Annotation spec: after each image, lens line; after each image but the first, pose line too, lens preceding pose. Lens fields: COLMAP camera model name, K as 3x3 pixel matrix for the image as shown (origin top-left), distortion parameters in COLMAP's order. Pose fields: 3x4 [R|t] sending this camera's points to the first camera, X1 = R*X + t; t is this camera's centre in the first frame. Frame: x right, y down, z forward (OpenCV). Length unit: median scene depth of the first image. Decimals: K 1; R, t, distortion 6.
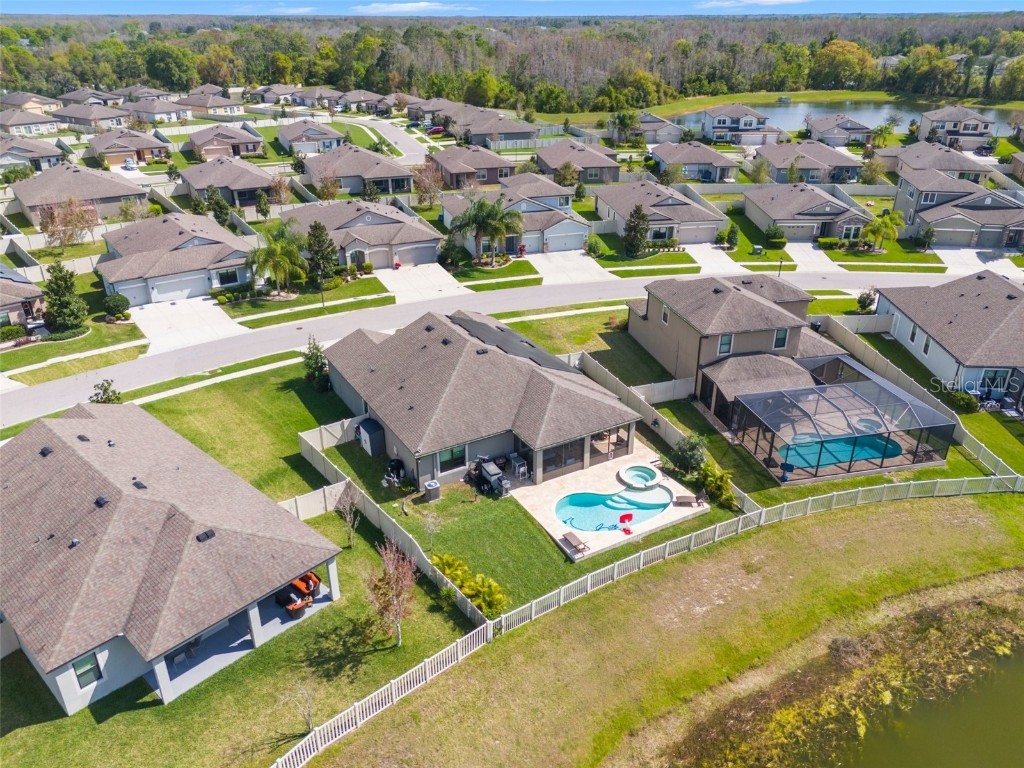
lens RADIAL K [[753.2, 0, 515.8], [0, 753.2, 389.3], [0, 0, 1]] dist [0.056113, -0.040887]
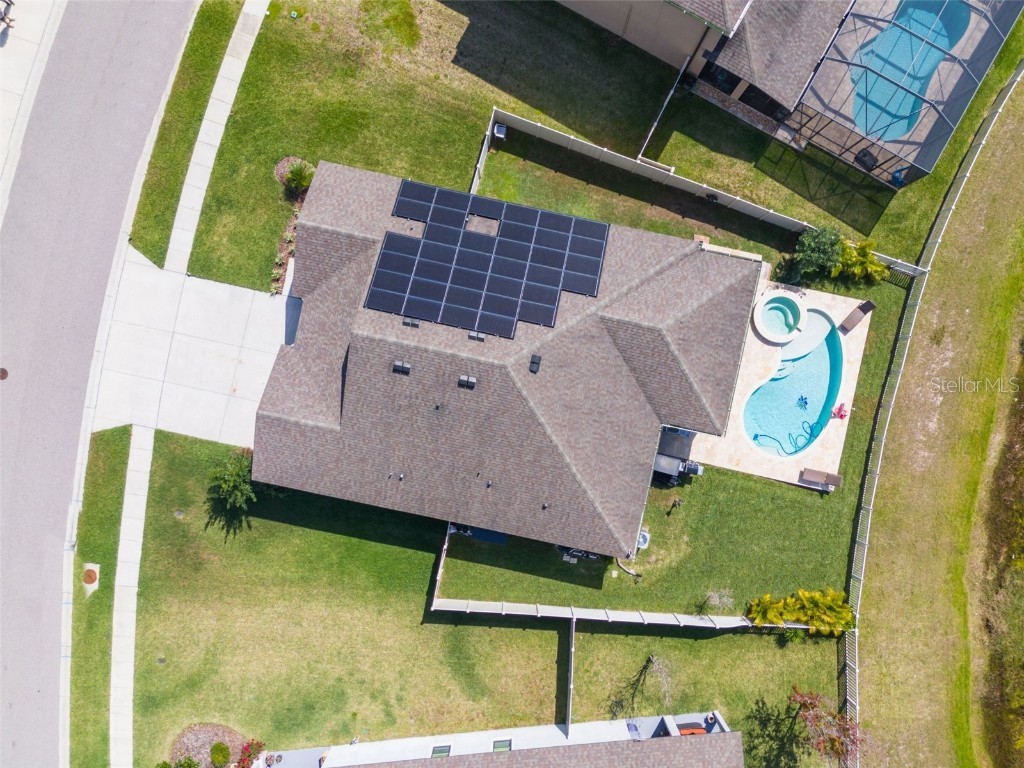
lens RADIAL K [[753.2, 0, 513.7], [0, 753.2, 385.4], [0, 0, 1]] dist [0.056113, -0.040887]
pose [[0.672942, -0.739671, 0.005893, -0.051580], [0.325918, 0.303649, 0.895307, -0.427423], [-0.664023, -0.600569, 0.445411, 0.503603]]
